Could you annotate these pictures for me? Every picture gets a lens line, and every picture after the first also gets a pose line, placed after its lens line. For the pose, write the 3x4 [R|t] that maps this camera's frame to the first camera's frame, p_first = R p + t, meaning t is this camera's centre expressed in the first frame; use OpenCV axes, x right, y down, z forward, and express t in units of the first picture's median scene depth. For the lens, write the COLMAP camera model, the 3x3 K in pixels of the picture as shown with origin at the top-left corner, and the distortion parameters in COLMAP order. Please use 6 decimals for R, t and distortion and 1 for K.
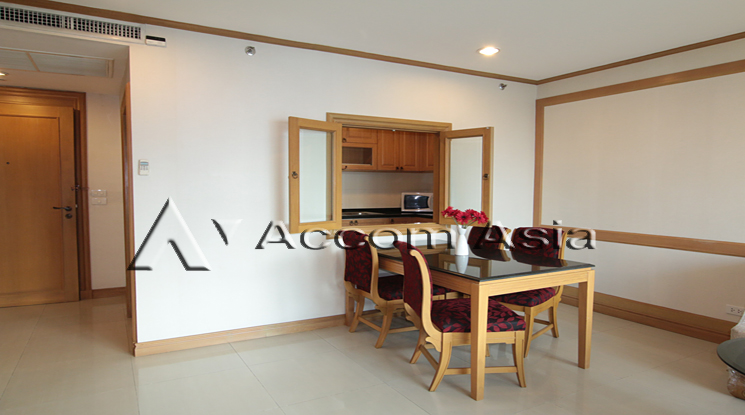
lens RADIAL K [[494.8, 0, 372.8], [0, 494.8, 211.4], [0, 0, 1]] dist [0.005667, 0.000261]
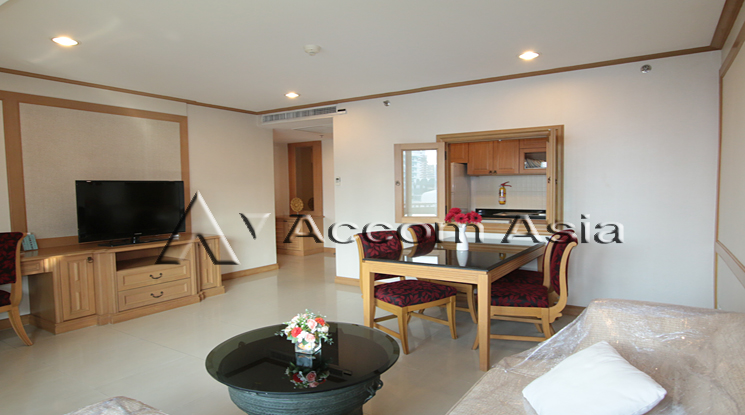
lens RADIAL K [[448.1, 0, 374.4], [0, 448.1, 207.7], [0, 0, 1]] dist [-0.002562, -0.000389]
pose [[0.455821, 0.025943, -0.889693, 0.946321], [-0.028927, 0.999479, 0.014324, -0.018243], [0.889601, 0.019207, 0.456334, 0.323428]]
